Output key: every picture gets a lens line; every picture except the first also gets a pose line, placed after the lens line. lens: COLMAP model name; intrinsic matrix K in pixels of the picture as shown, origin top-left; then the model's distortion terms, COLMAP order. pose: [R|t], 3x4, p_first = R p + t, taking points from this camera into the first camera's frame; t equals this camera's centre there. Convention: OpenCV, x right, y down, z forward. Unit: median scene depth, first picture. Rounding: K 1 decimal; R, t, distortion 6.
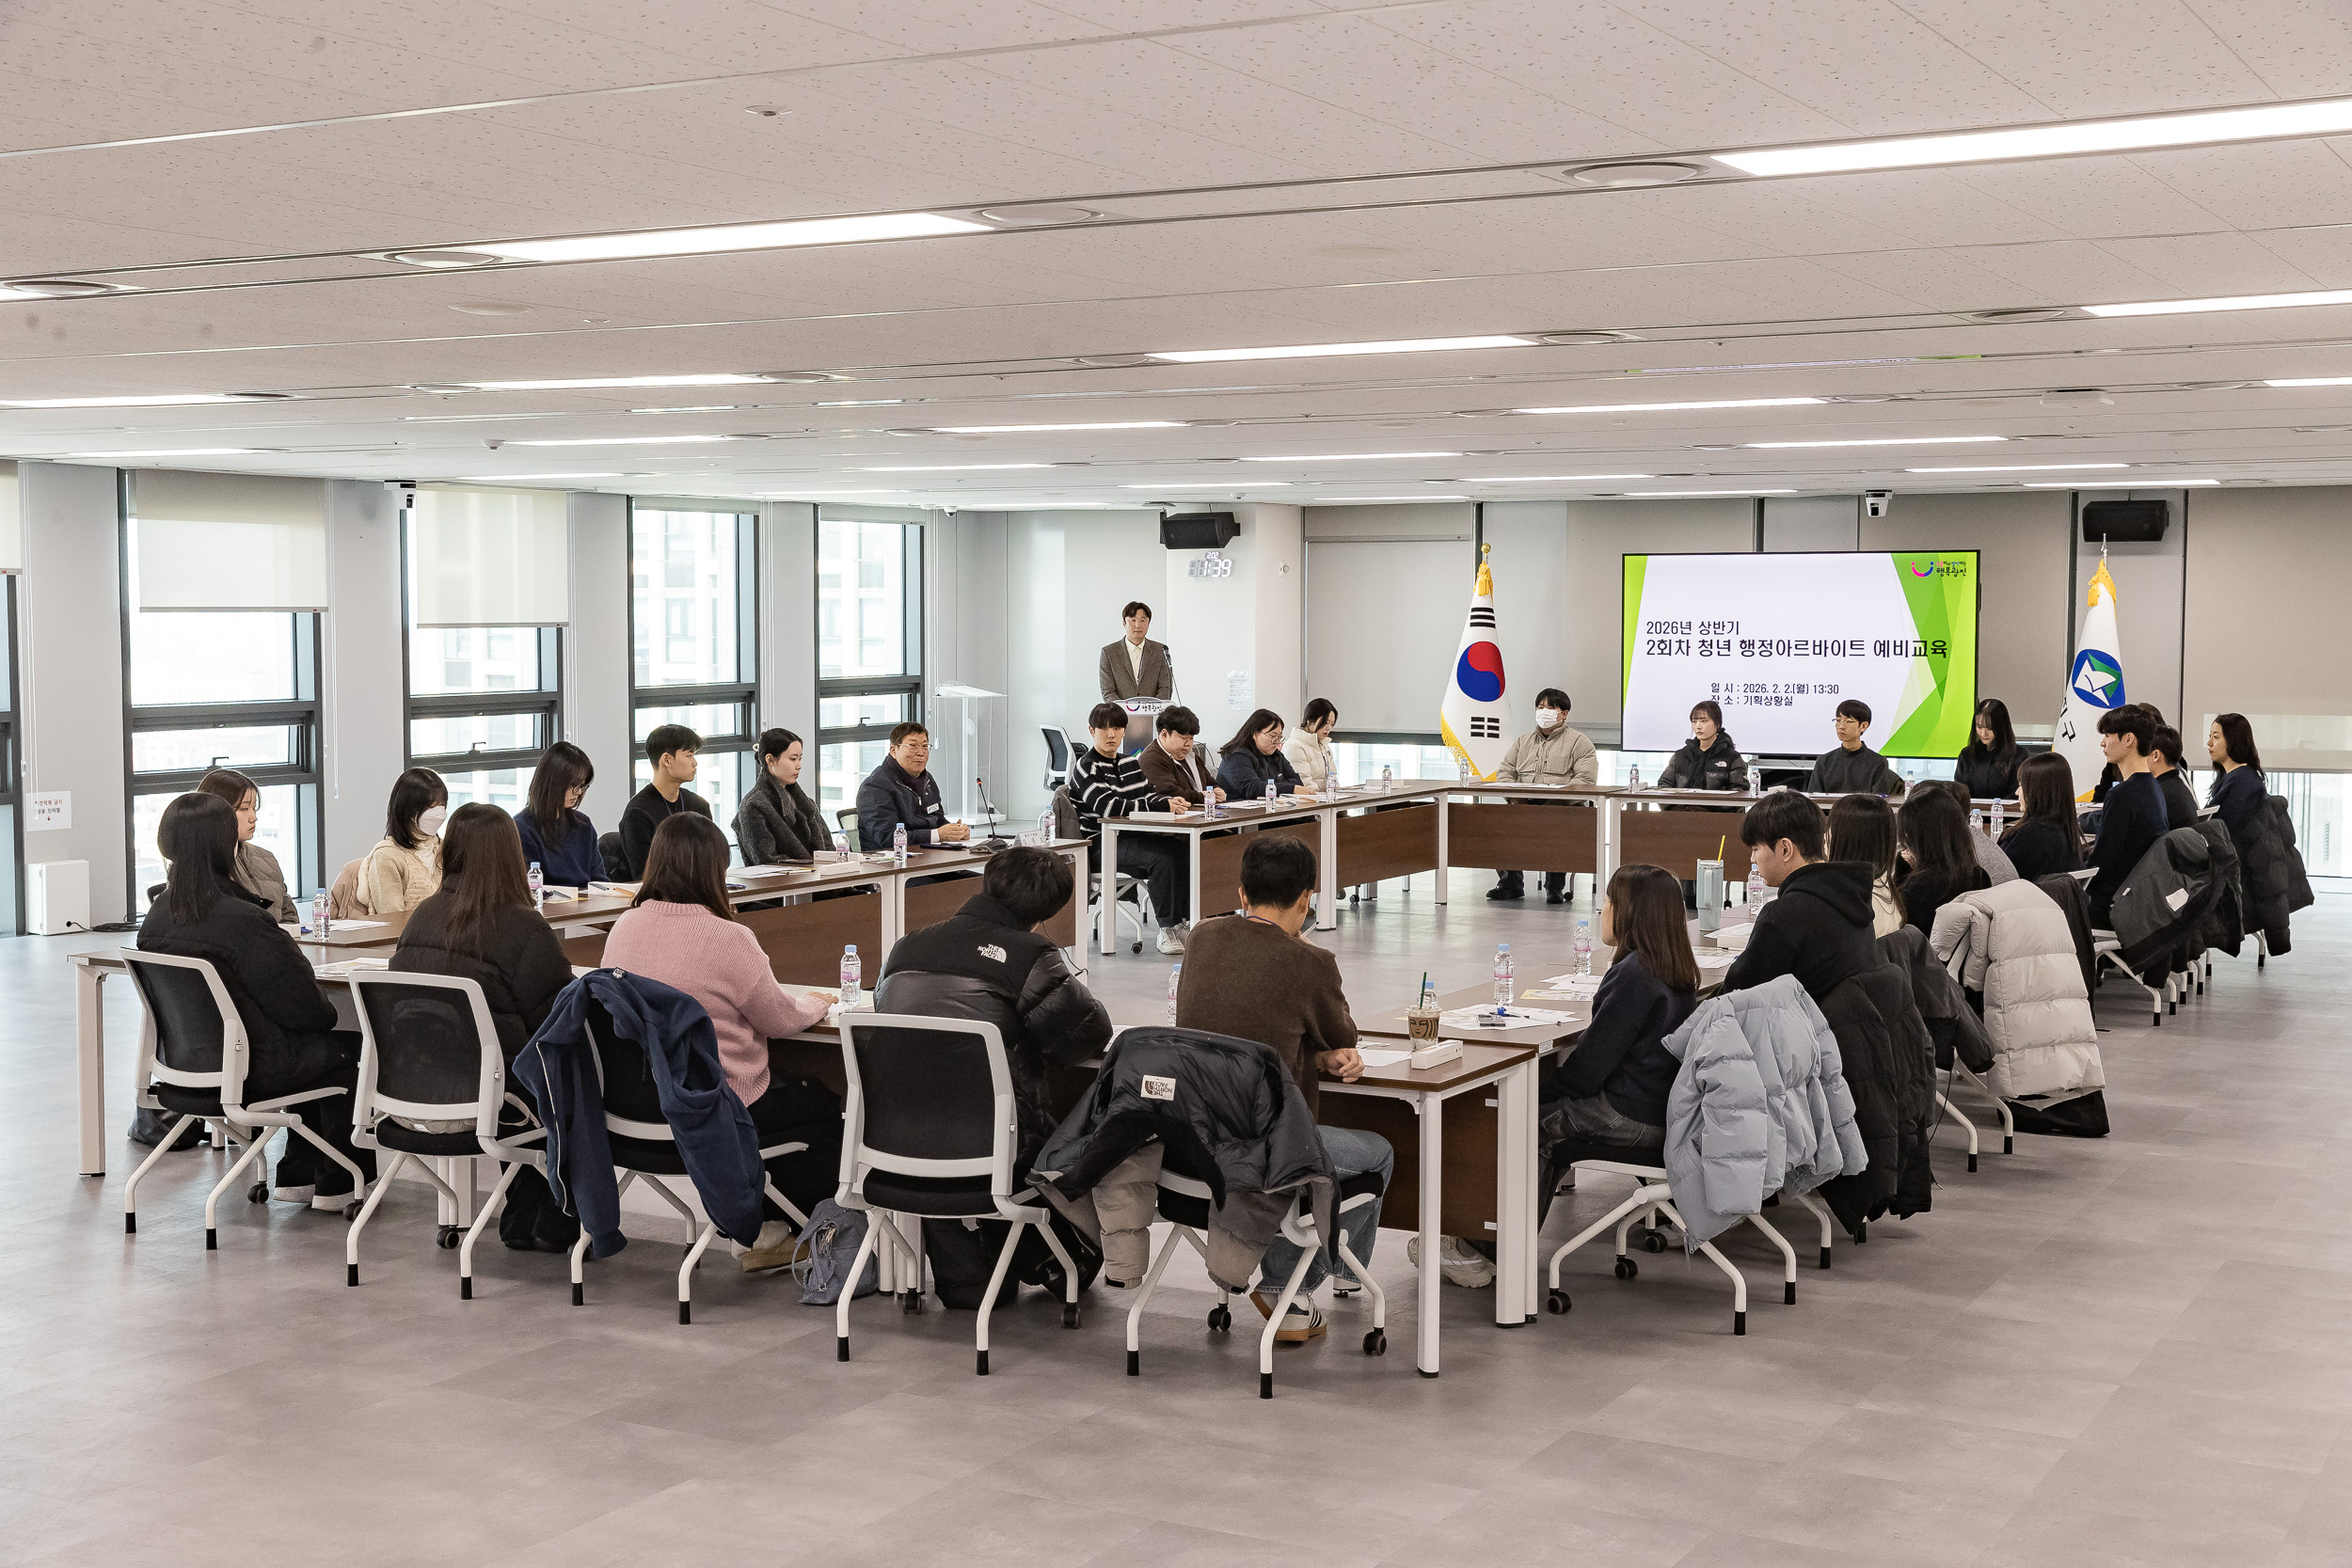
lens RADIAL K [[2884.5, 0, 1180.2], [0, 2884.5, 790.5], [0, 0, 1]] dist [0.030192, 0.000000]
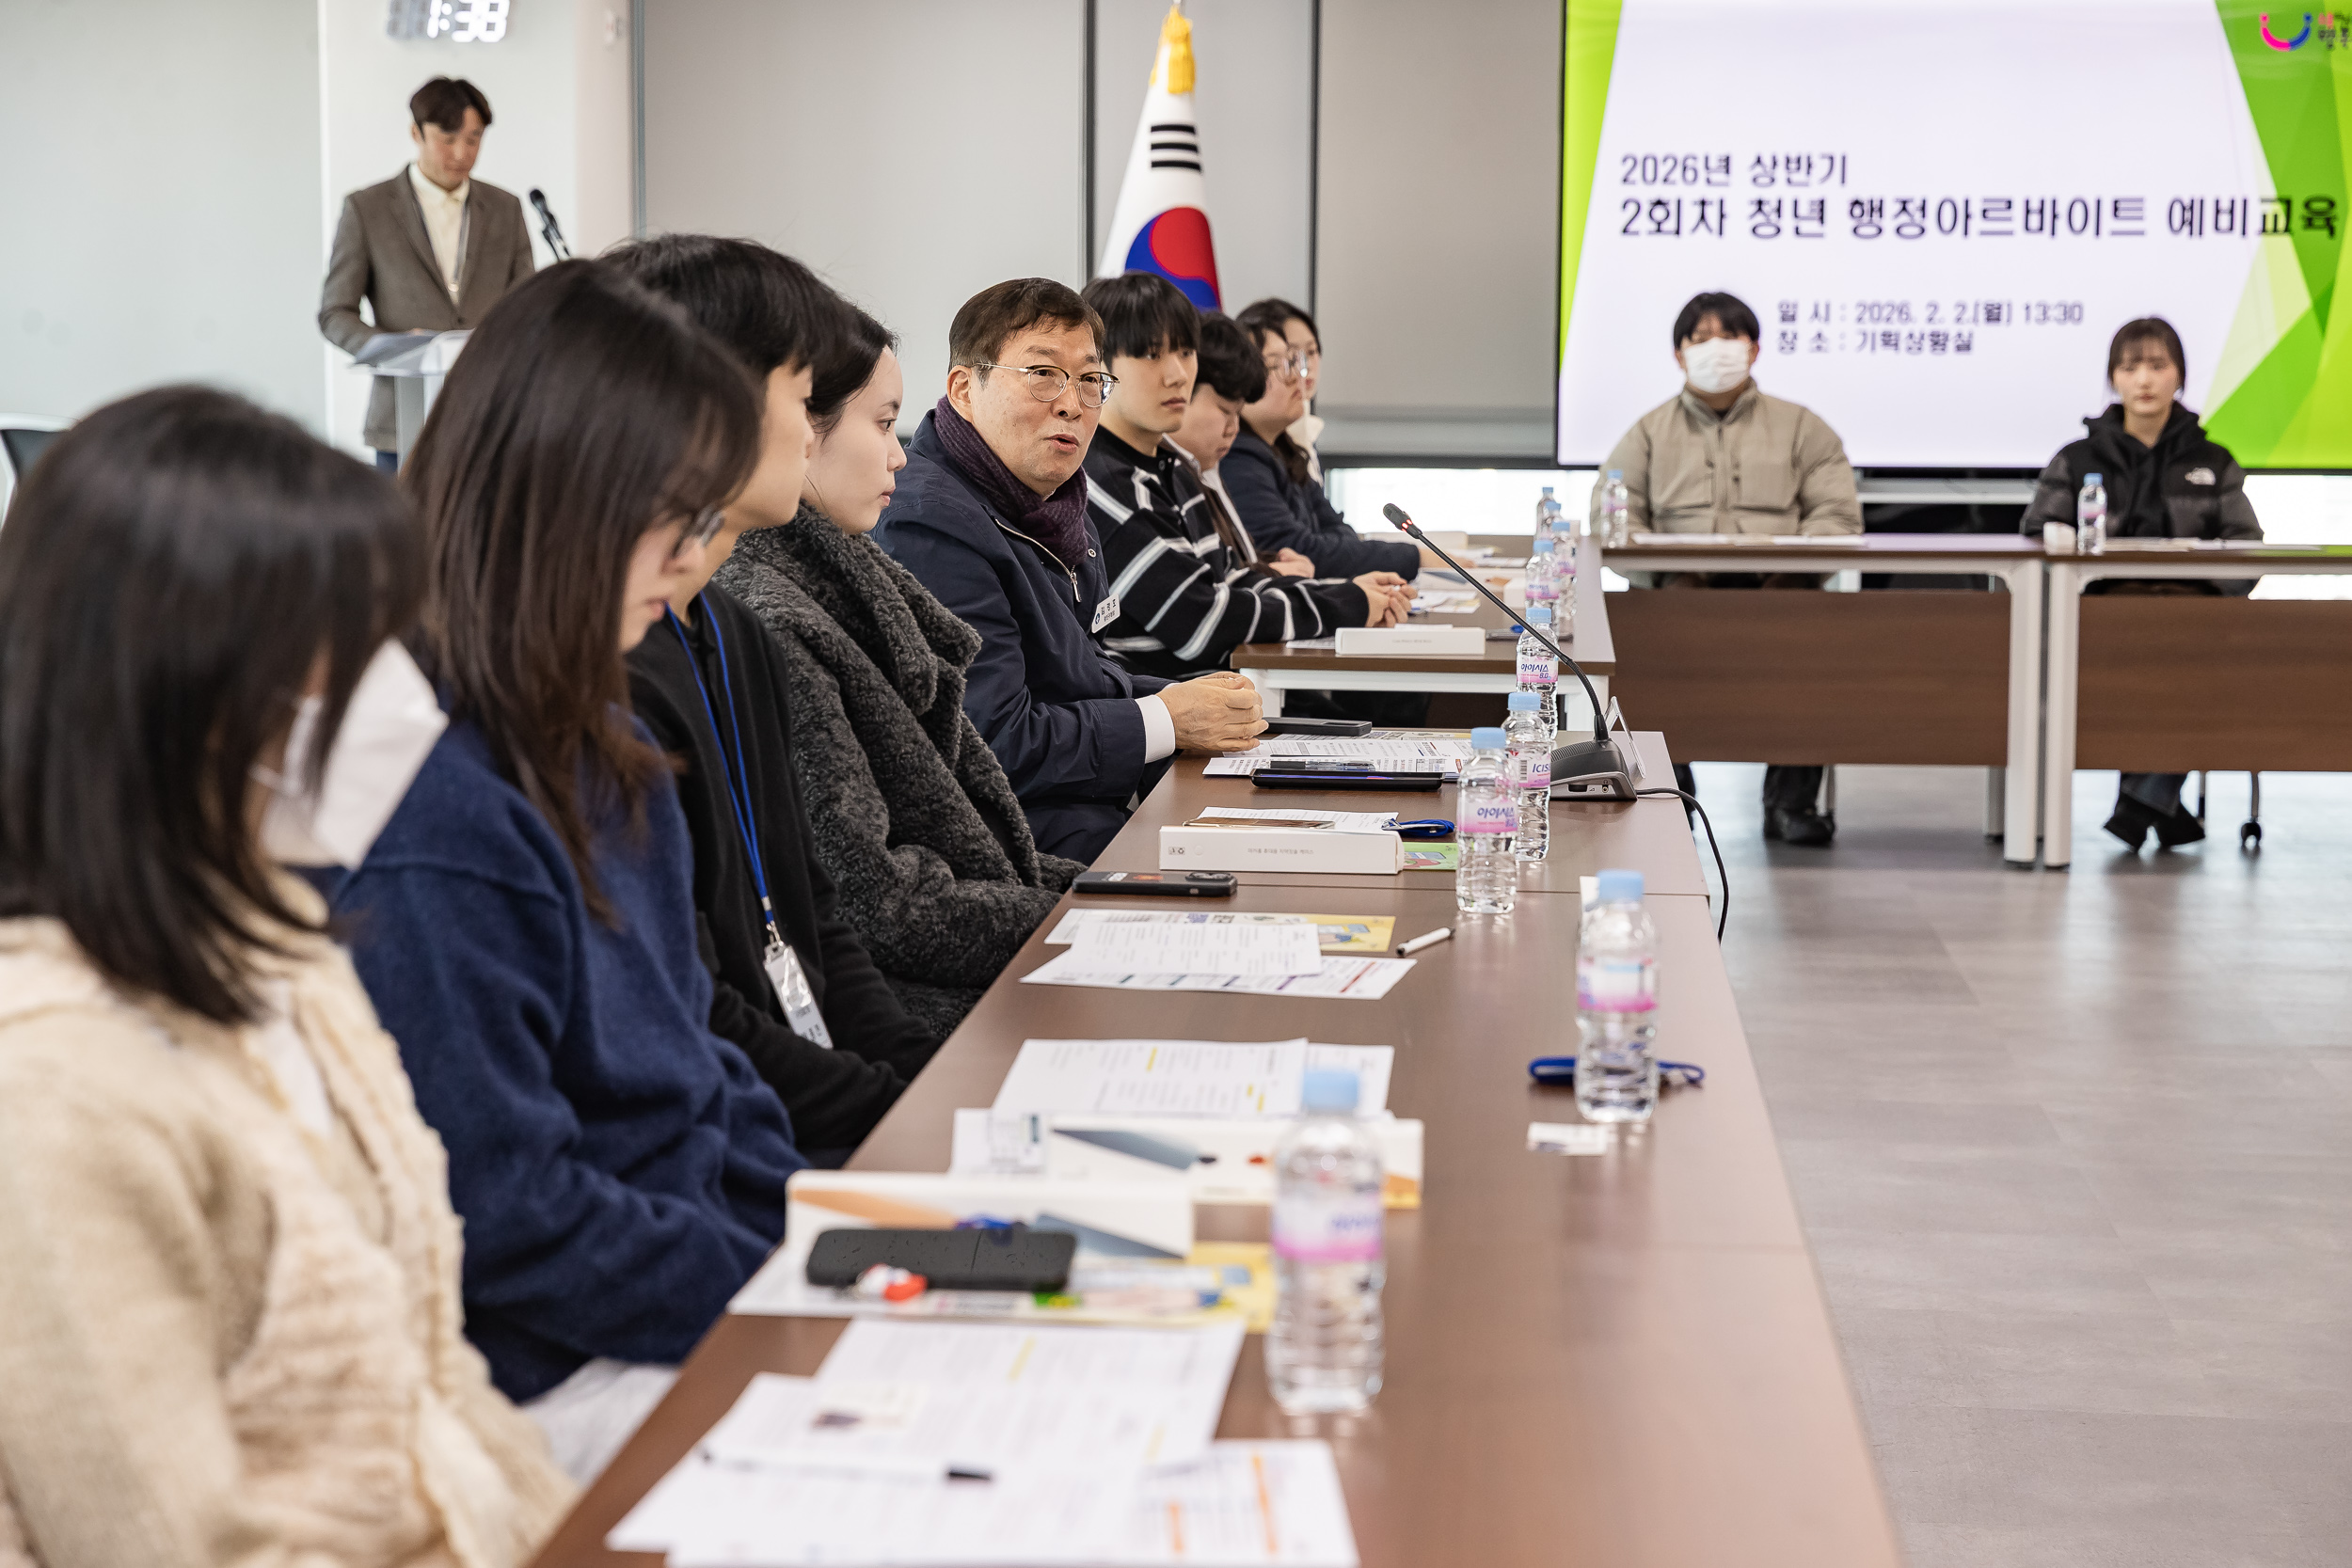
lens RADIAL K [[4529.8, 0, 1142.9], [0, 4529.8, 784.2], [0, 0, 1]] dist [0.091196, 0.000000]
pose [[0.913340, -0.036731, 0.405537, -0.179404], [0.020150, 0.998780, 0.045082, 0.001728], [-0.406699, -0.033004, 0.912966, 0.439319]]
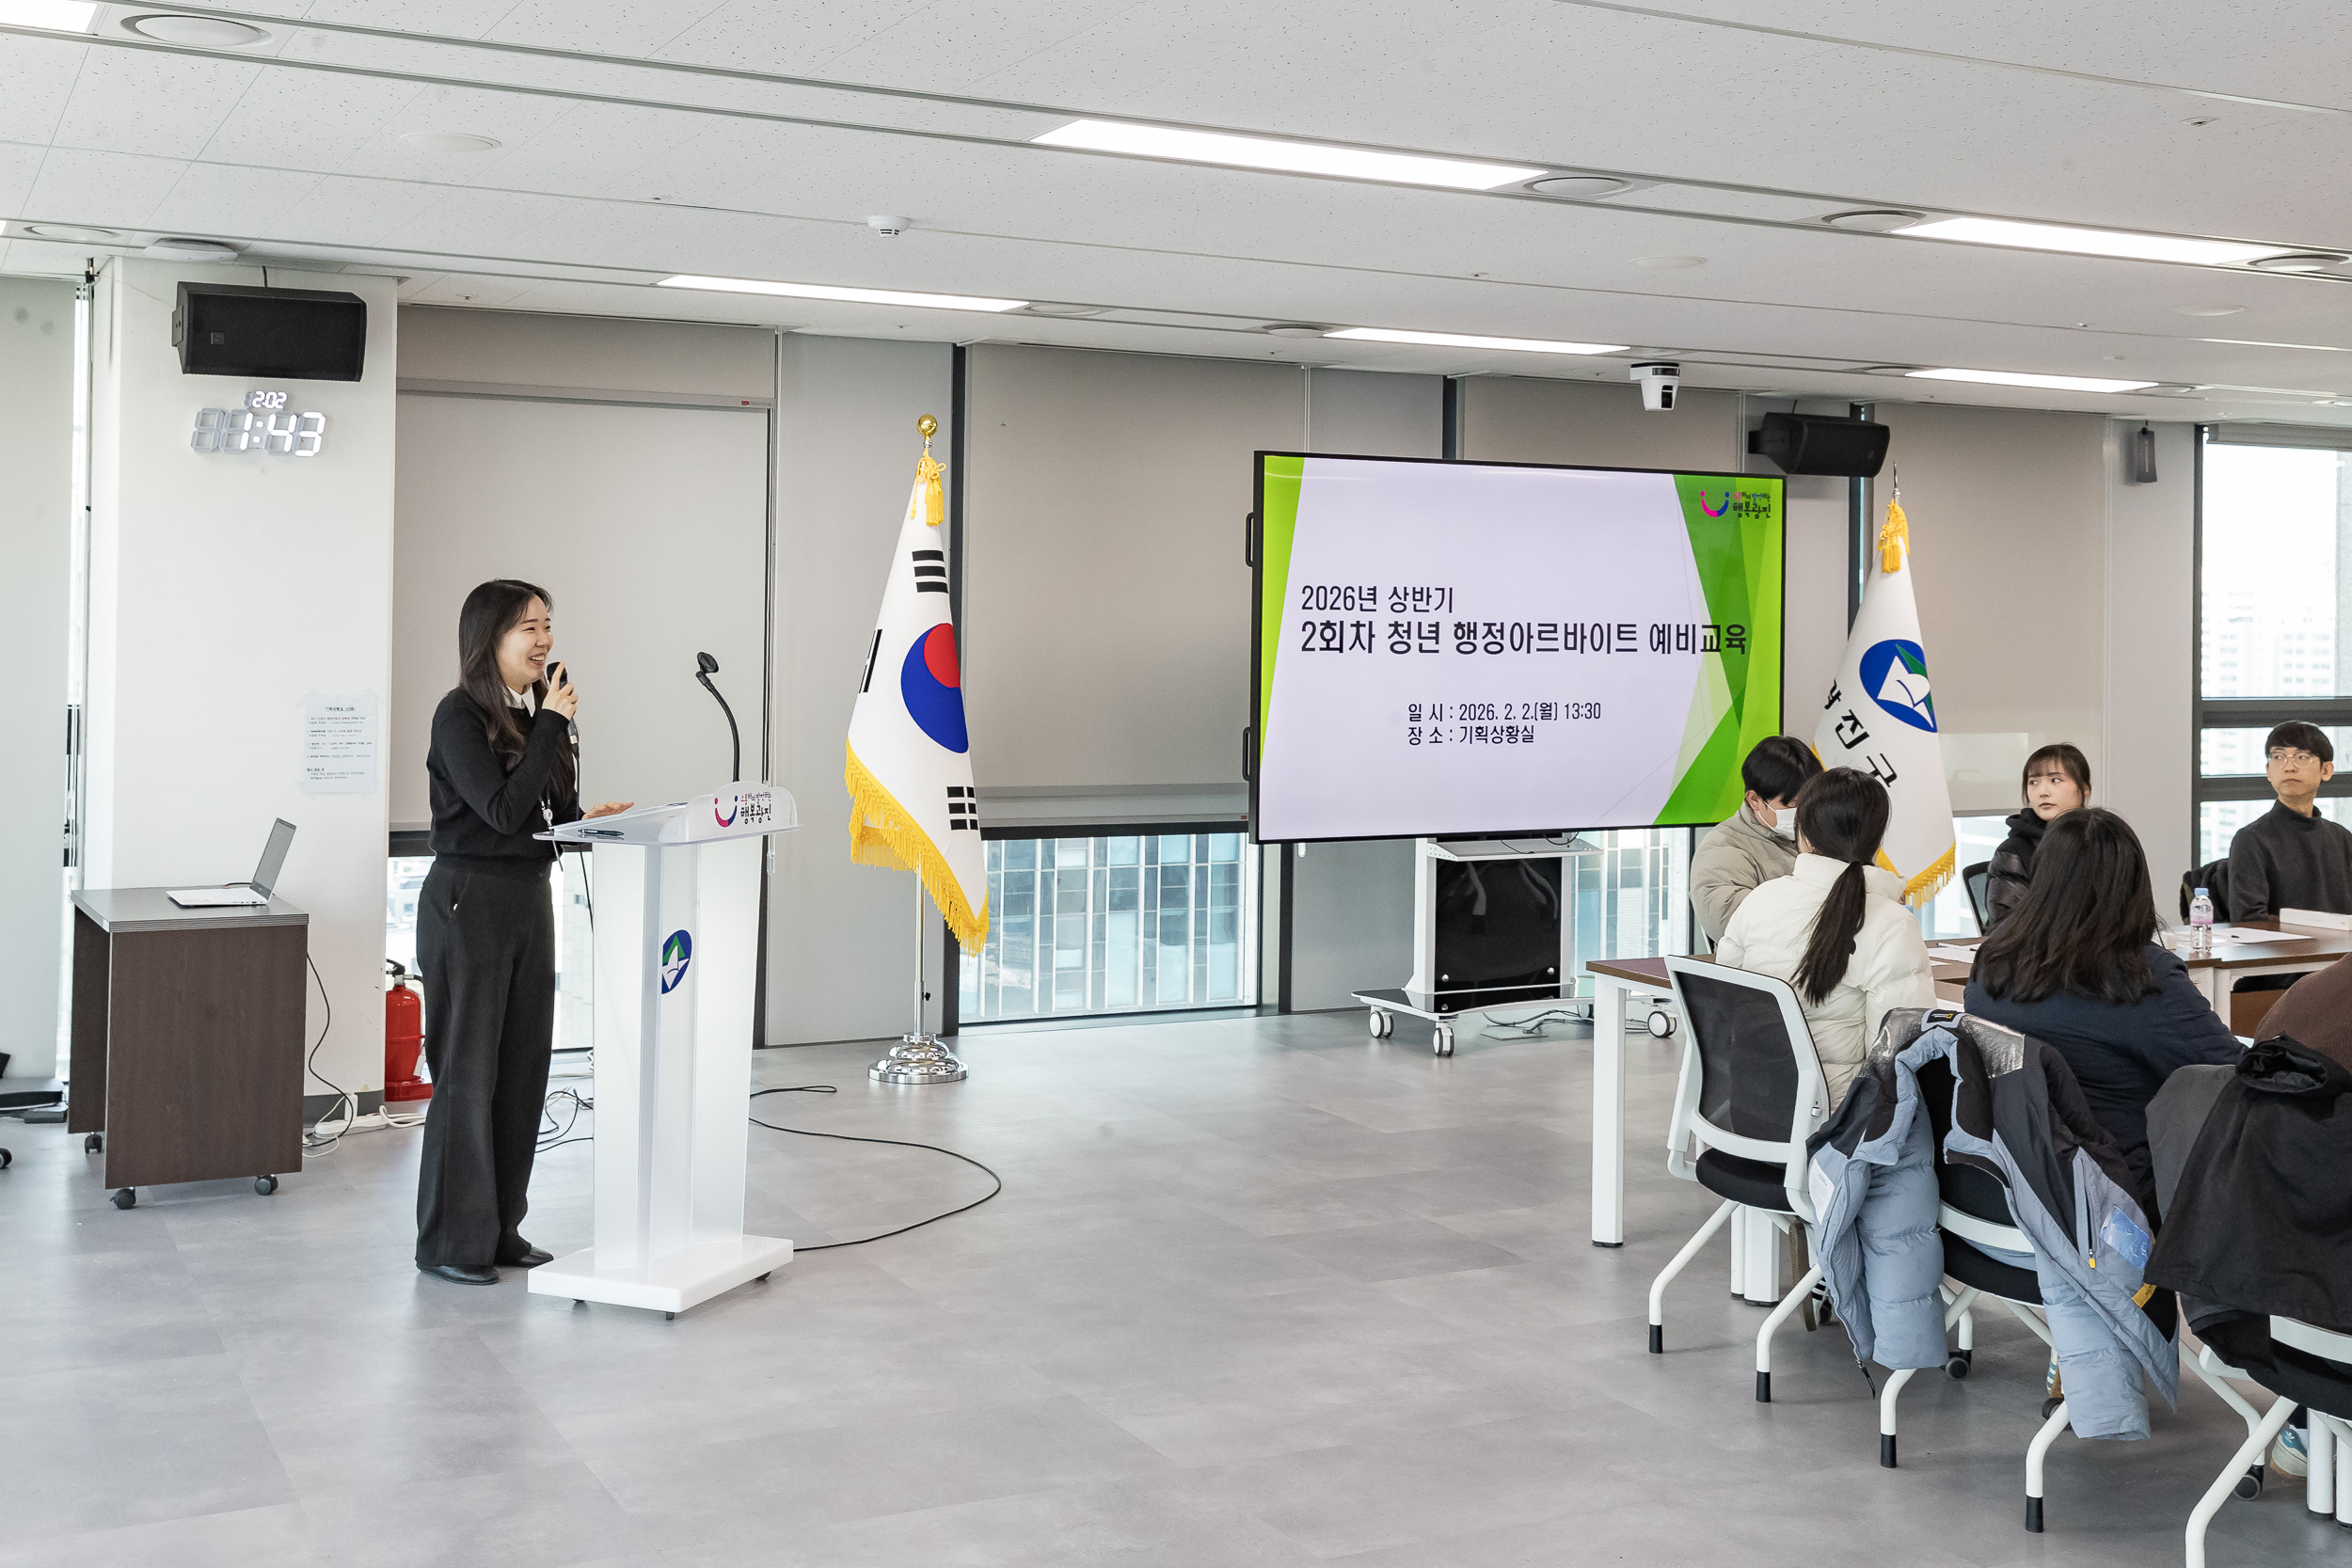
lens RADIAL K [[2578.0, 0, 1231.6], [0, 2578.0, 660.0], [0, 0, 1]] dist [0.027518, 0.000000]
pose [[0.550269, -0.005136, 0.834972, -0.233171], [0.044342, 0.998750, -0.023079, -0.036838], [-0.833810, 0.049724, 0.549808, 0.790536]]
